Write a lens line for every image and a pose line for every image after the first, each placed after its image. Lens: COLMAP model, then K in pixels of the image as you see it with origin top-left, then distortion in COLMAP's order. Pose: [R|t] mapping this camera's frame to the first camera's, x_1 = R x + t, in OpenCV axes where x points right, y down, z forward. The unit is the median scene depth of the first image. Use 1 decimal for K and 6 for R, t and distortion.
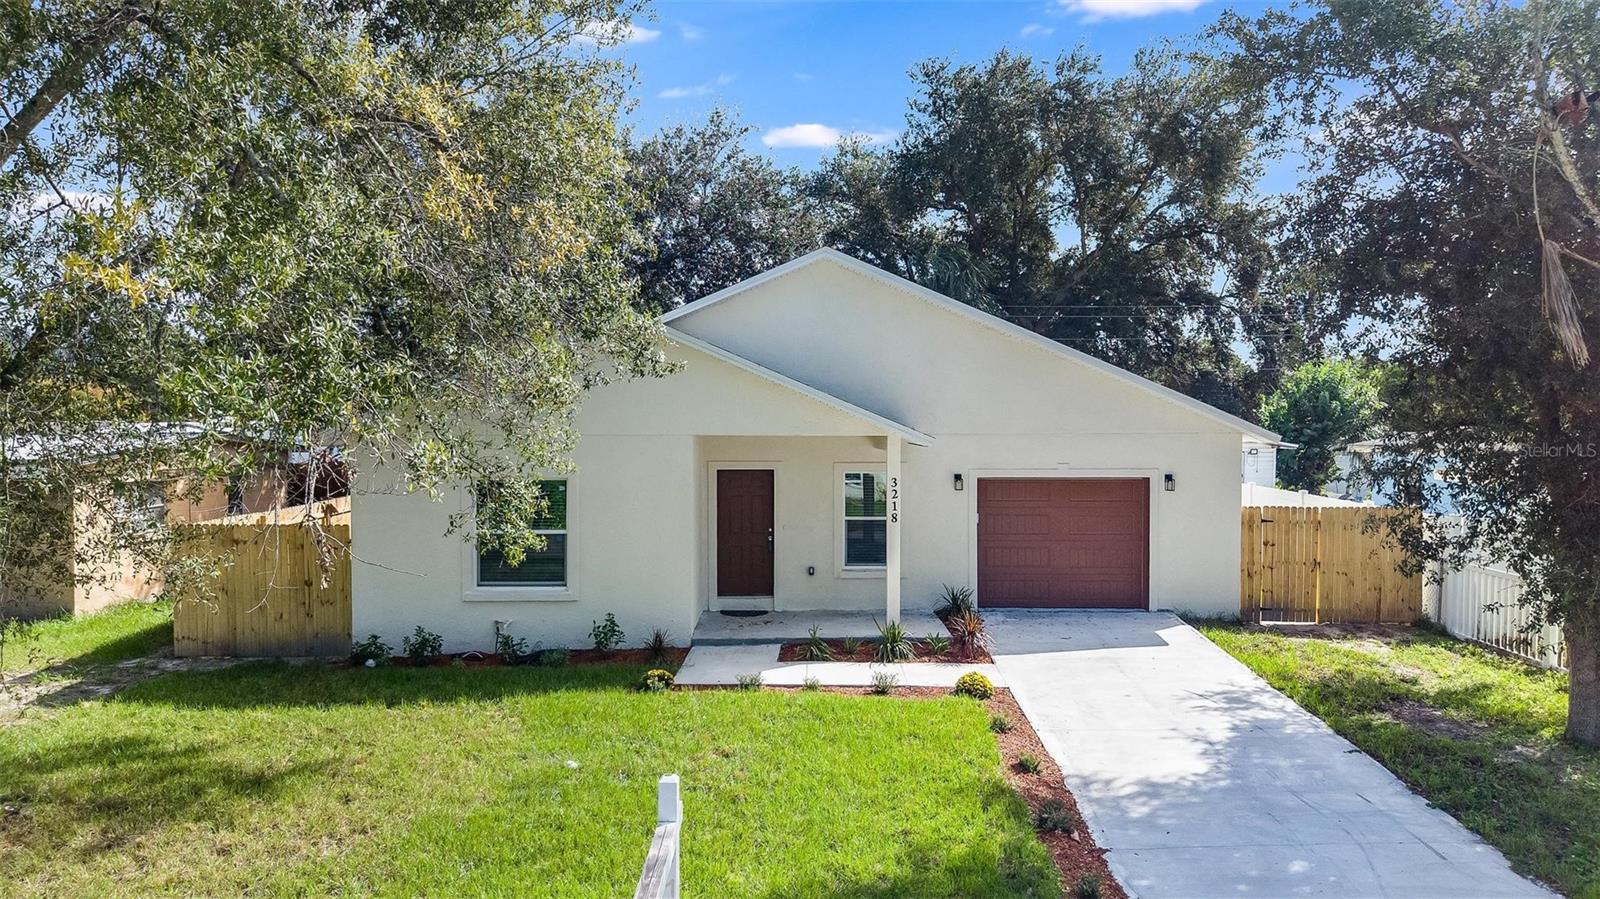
lens RADIAL K [[1080.5, 0, 800.0], [0, 1080.5, 449.5], [0, 0, 1]] dist [0.005668, -0.002408]
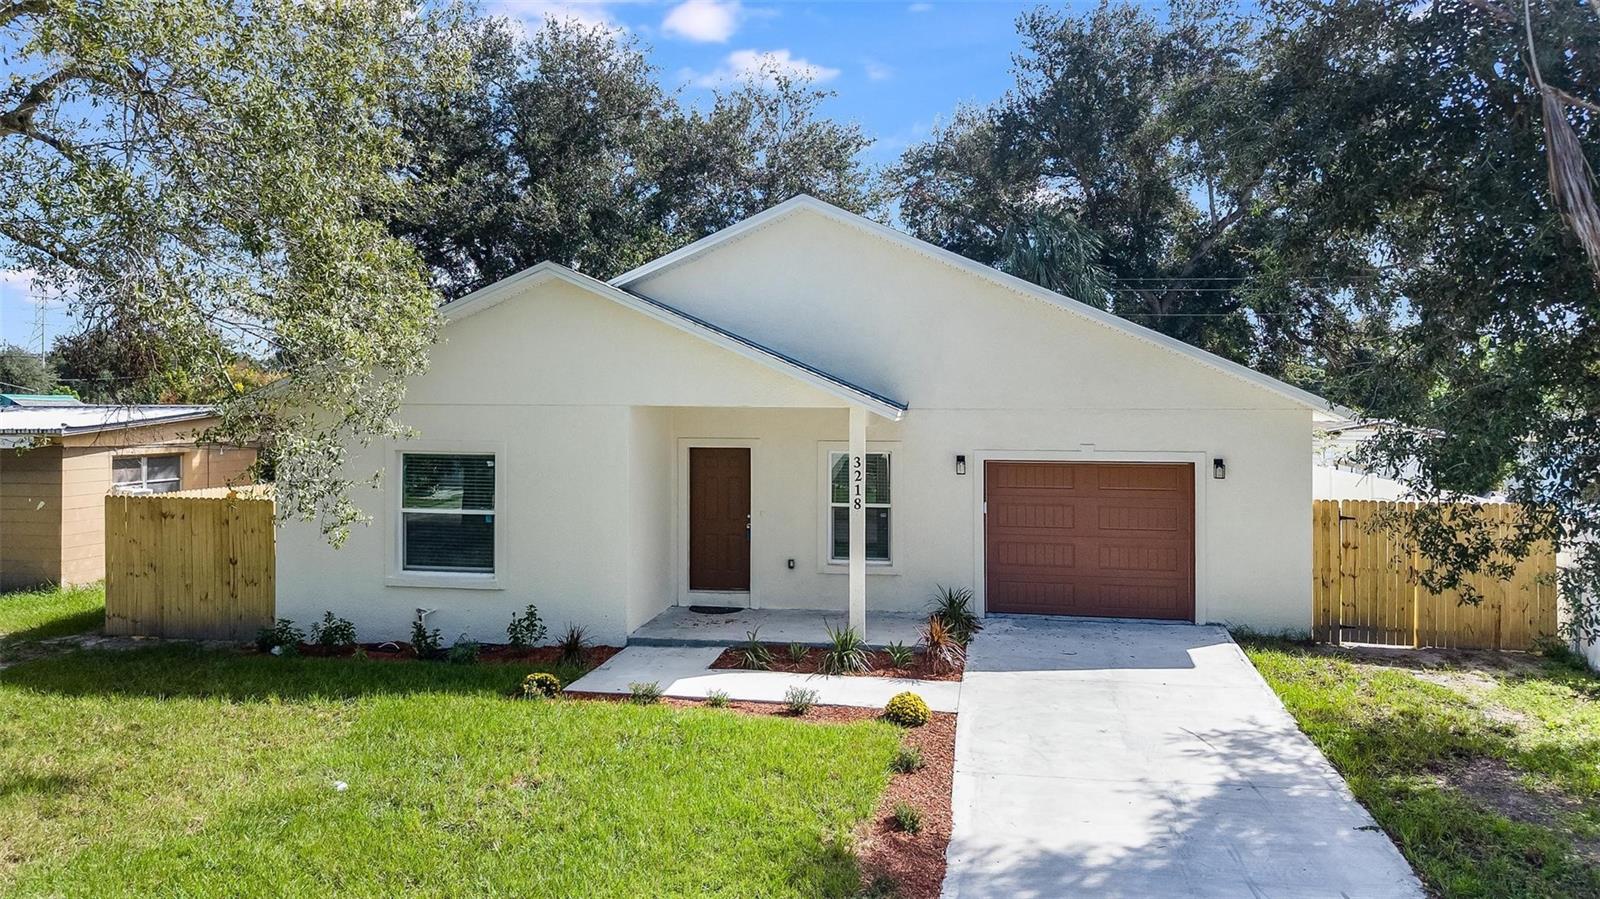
lens RADIAL K [[1091.6, 0, 797.5], [0, 1091.6, 401.4], [0, 0, 1]] dist [0.003455, 0.000703]
pose [[0.987271, 0.004646, -0.158977, 0.177587], [-0.010286, 0.999346, -0.034671, 0.012842], [0.158712, 0.035865, 0.986673, 0.139062]]
